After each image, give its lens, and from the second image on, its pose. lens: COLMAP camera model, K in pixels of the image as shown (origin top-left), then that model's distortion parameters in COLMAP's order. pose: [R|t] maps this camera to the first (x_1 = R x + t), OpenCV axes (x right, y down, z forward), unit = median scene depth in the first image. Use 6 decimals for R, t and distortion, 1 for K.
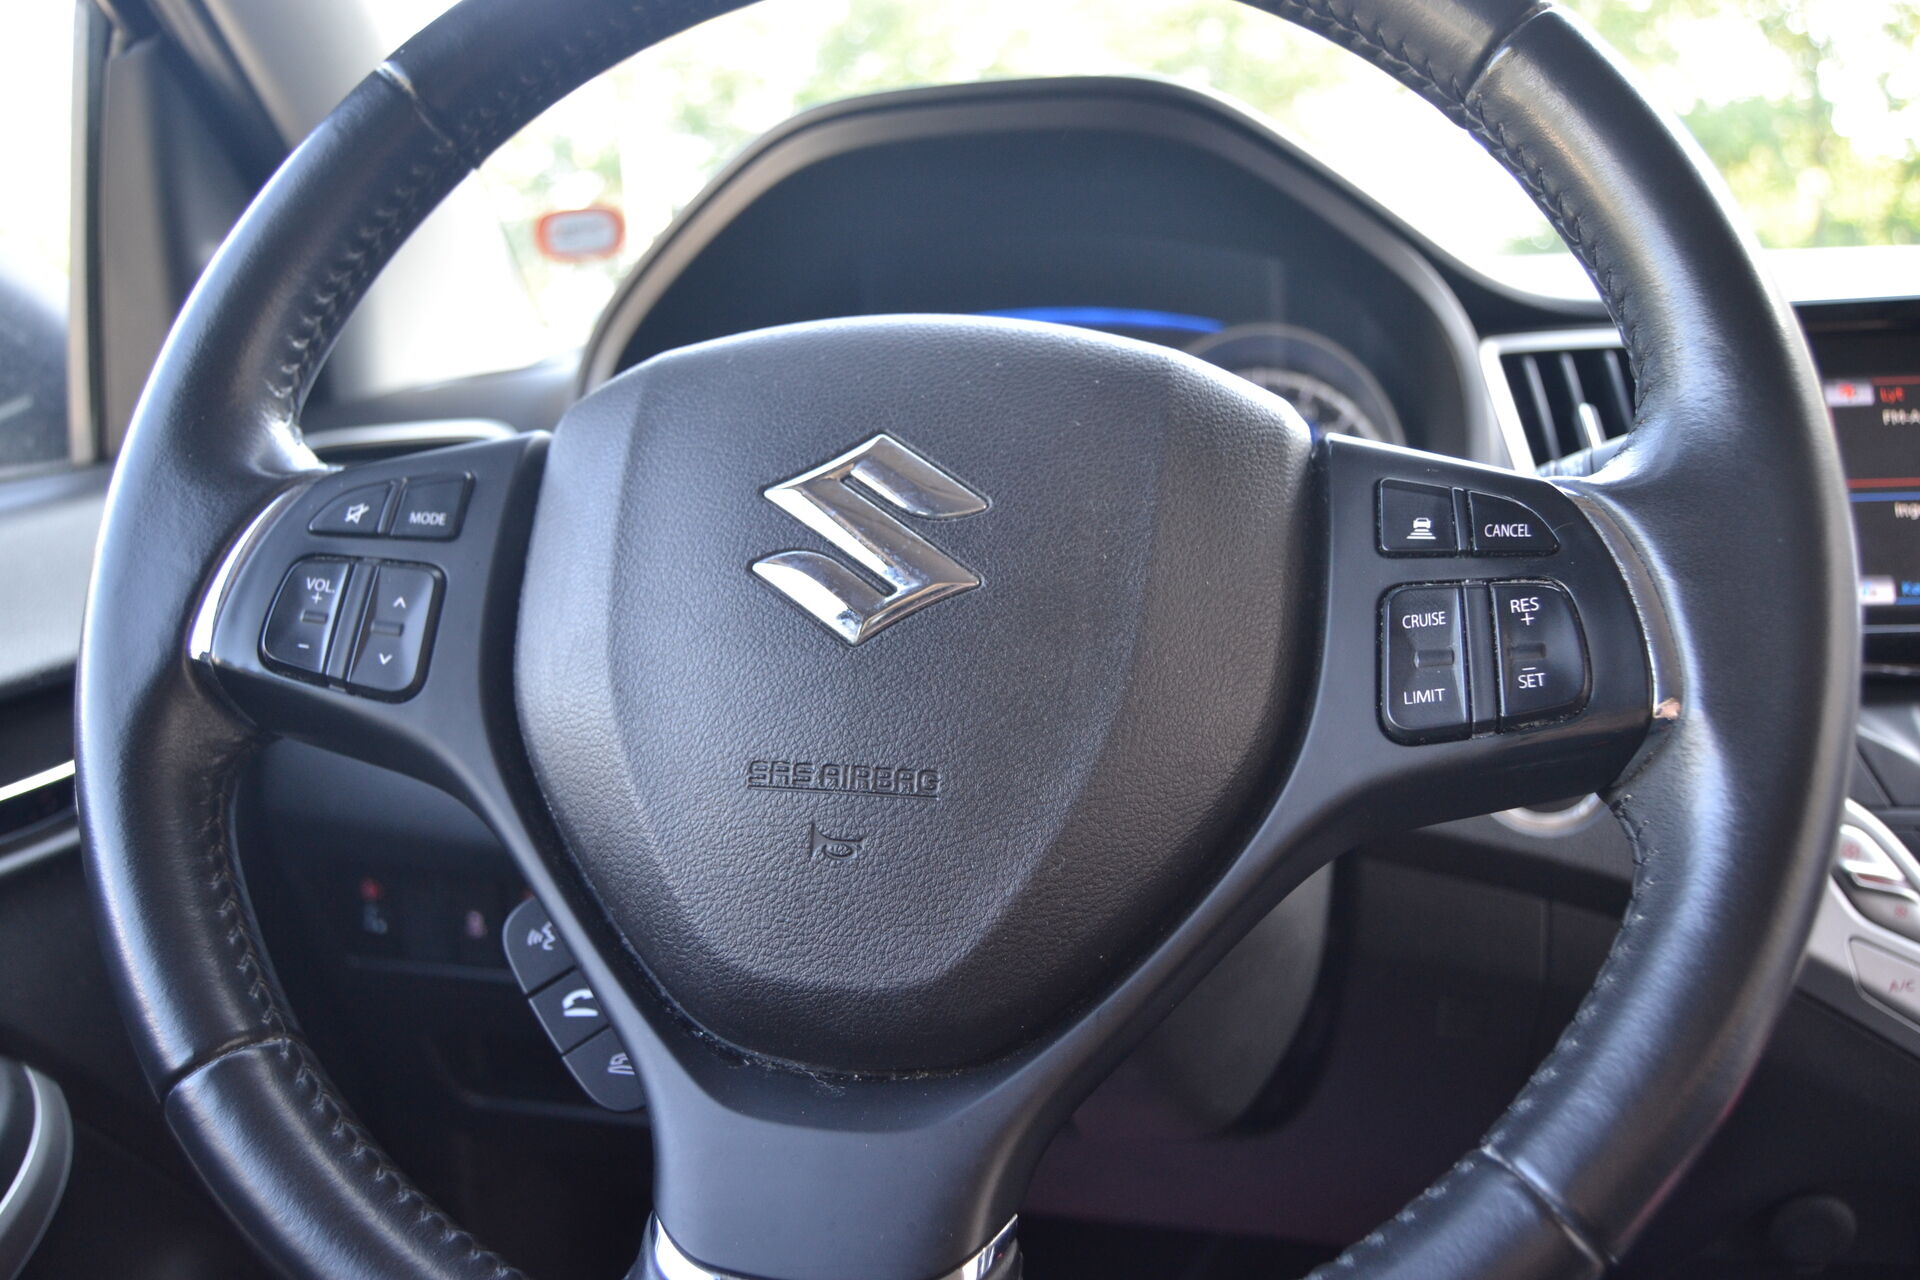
lens RADIAL K [[1474.8, 0, 960.0], [0, 1474.8, 640.0], [0, 0, 1]] dist [-0.081065, 0.008235]
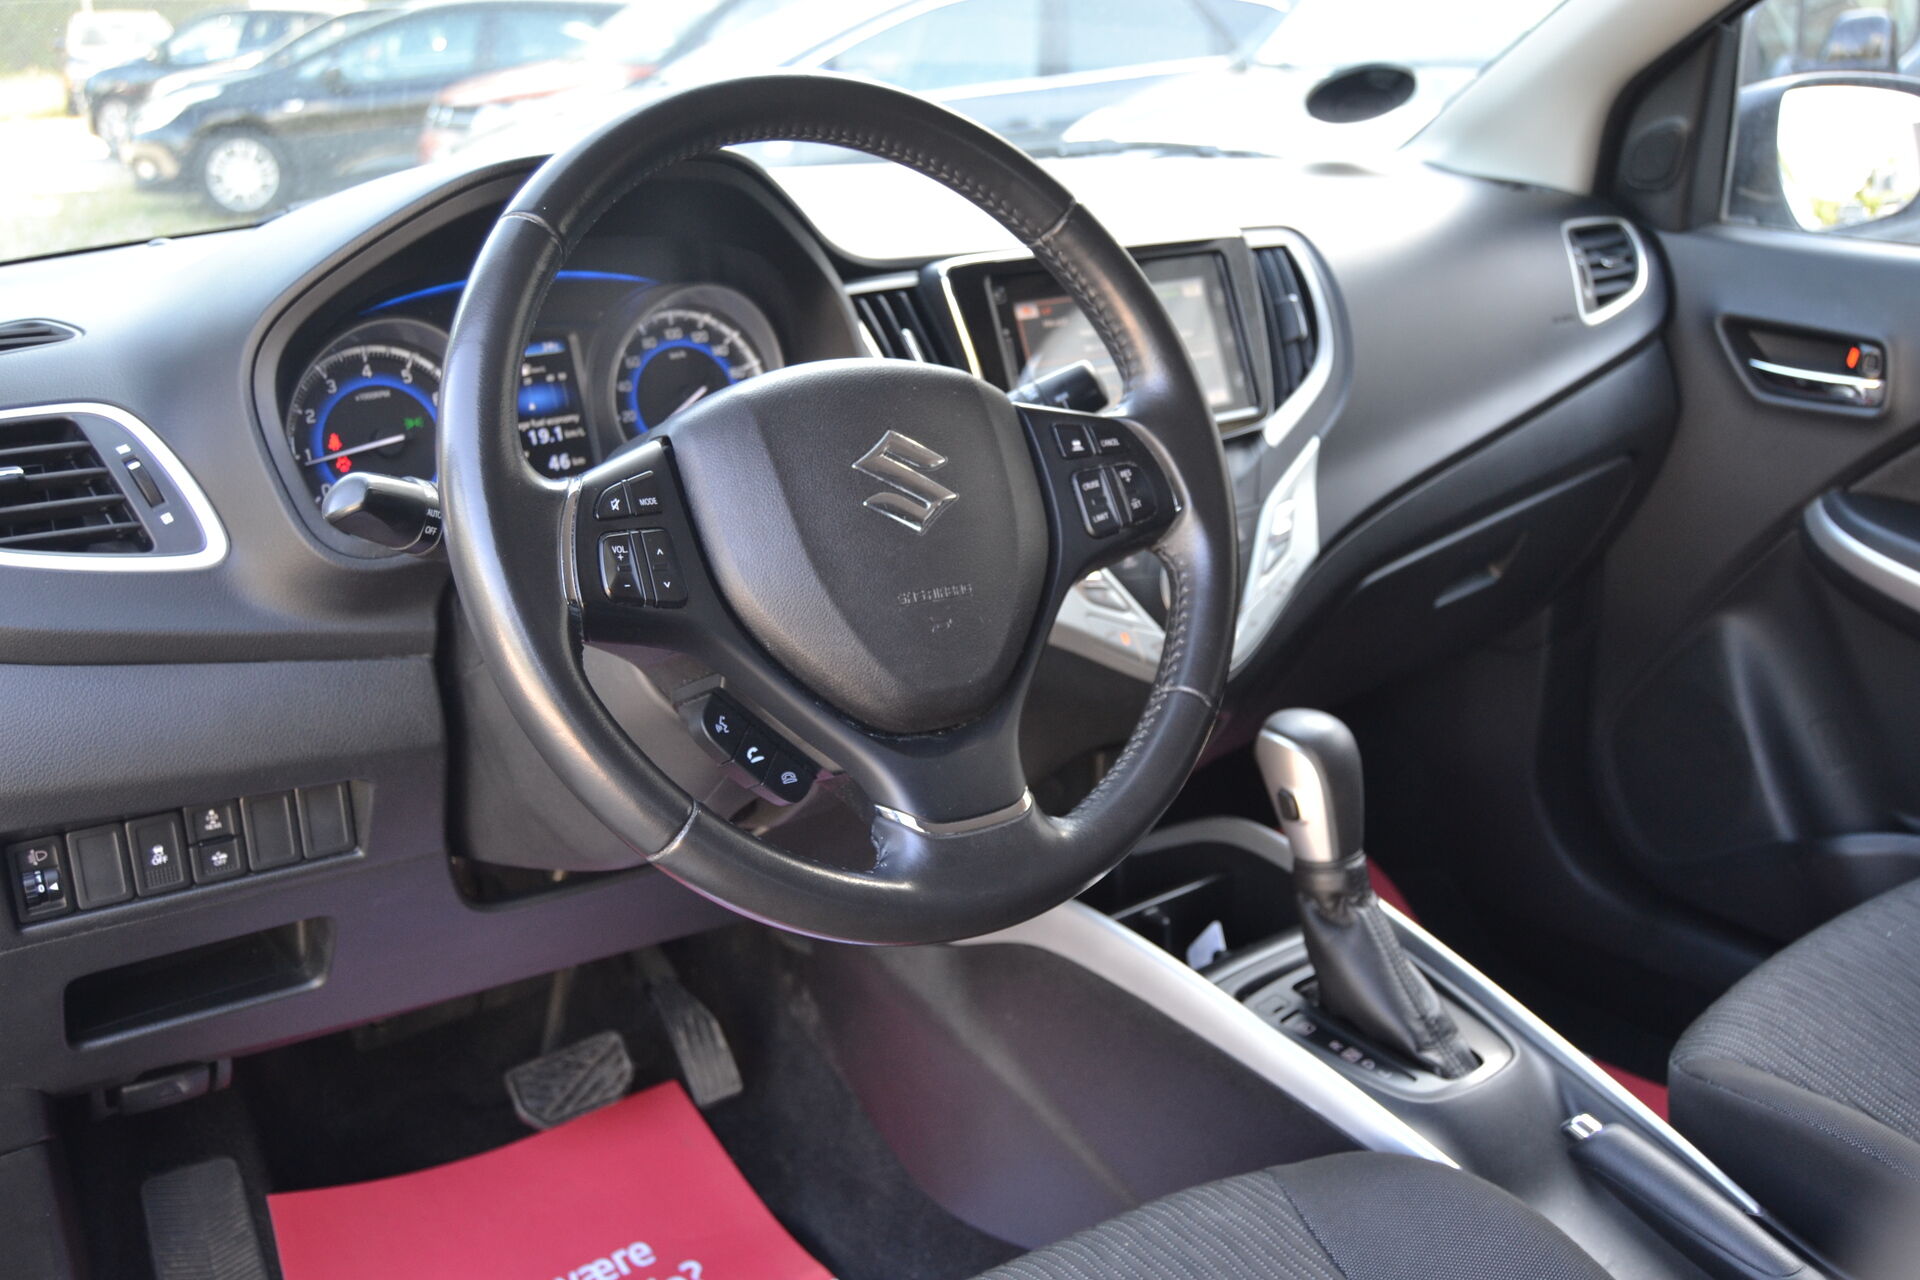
lens RADIAL K [[1881.6, 0, 960.0], [0, 1881.6, 640.0], [0, 0, 1]] dist [-0.079401, -0.001999]
pose [[0.675011, -0.196080, 0.711276, -1.826681], [0.115500, 0.980236, 0.160615, -0.251866], [-0.728711, -0.026264, 0.684317, -0.831423]]
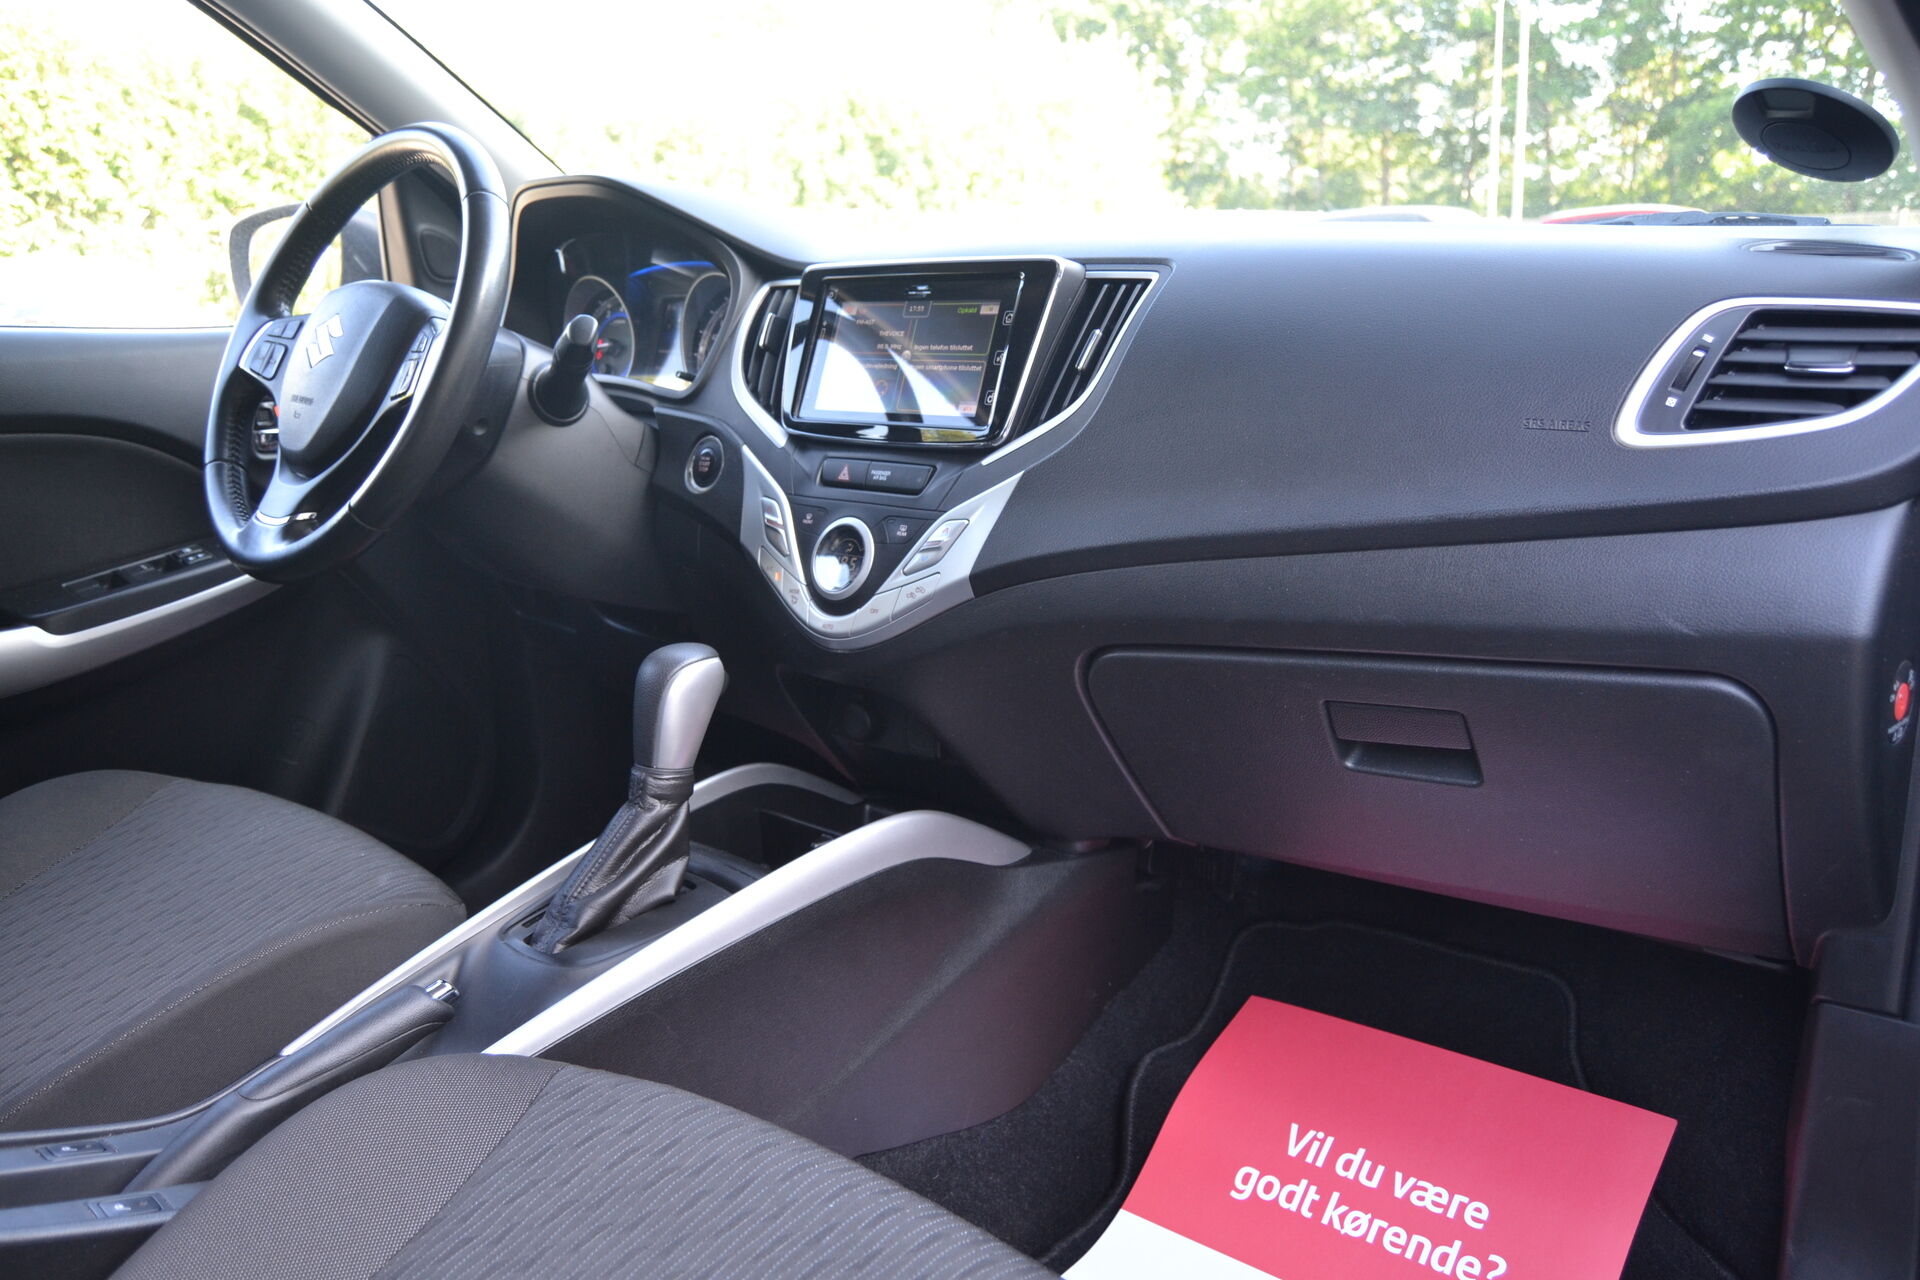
lens RADIAL K [[1525.0, 0, 926.7], [0, 1525.0, 642.6], [0, 0, 1]] dist [-0.091714, 0.013695]
pose [[0.841289, 0.154048, -0.518171, 3.160309], [-0.113793, 0.987526, 0.108832, 0.092513], [0.528473, -0.032595, 0.848324, -1.417418]]
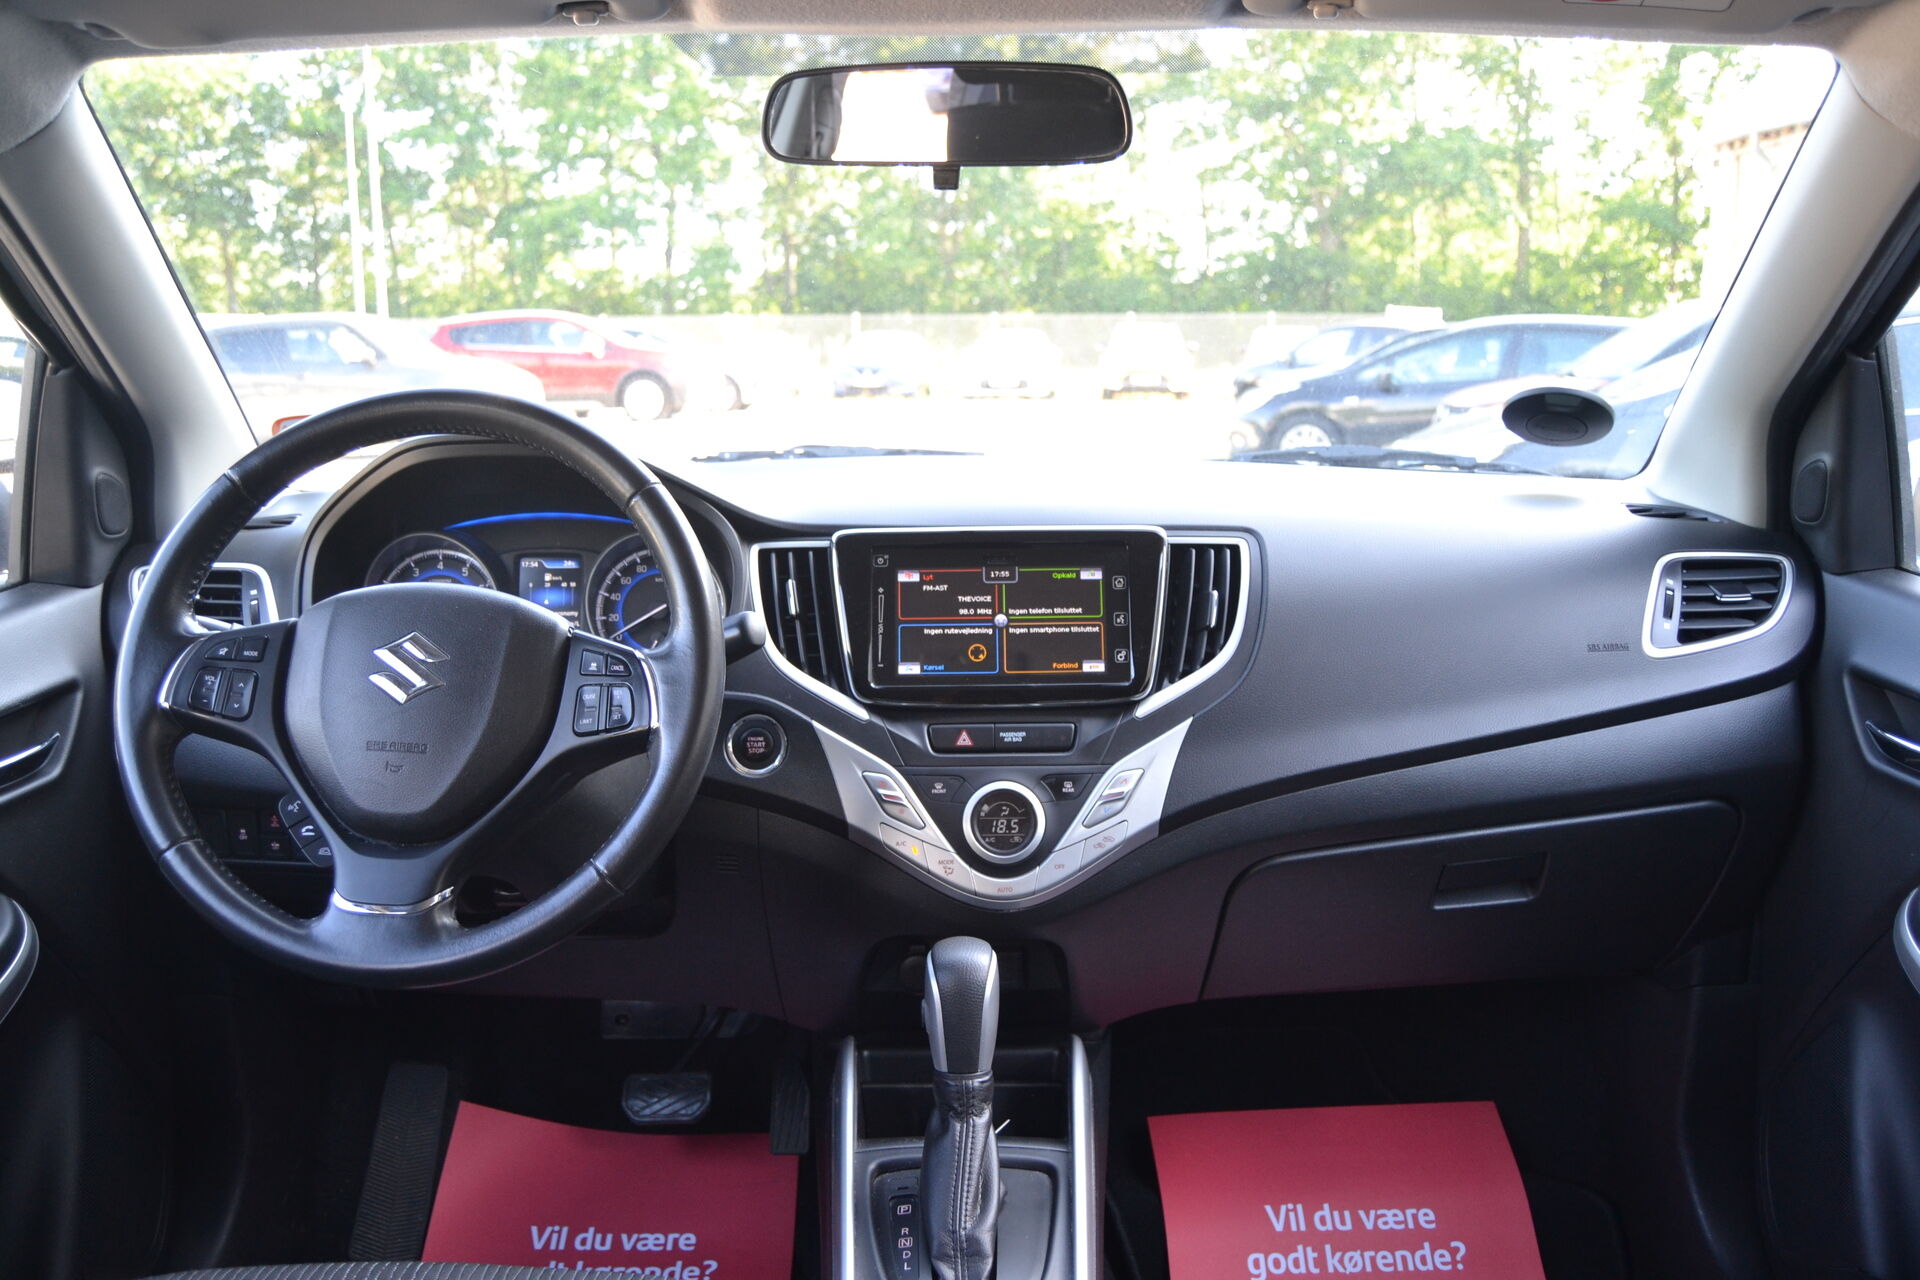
lens RADIAL K [[1509.0, 0, 960.0], [0, 1509.0, 640.0], [0, 0, 1]] dist [-0.098366, 0.036715]
pose [[0.984807, 0.007041, 0.173510, 0.481452], [-0.007651, 0.999967, 0.002848, -0.133038], [-0.173484, -0.004133, 0.984828, -2.036875]]
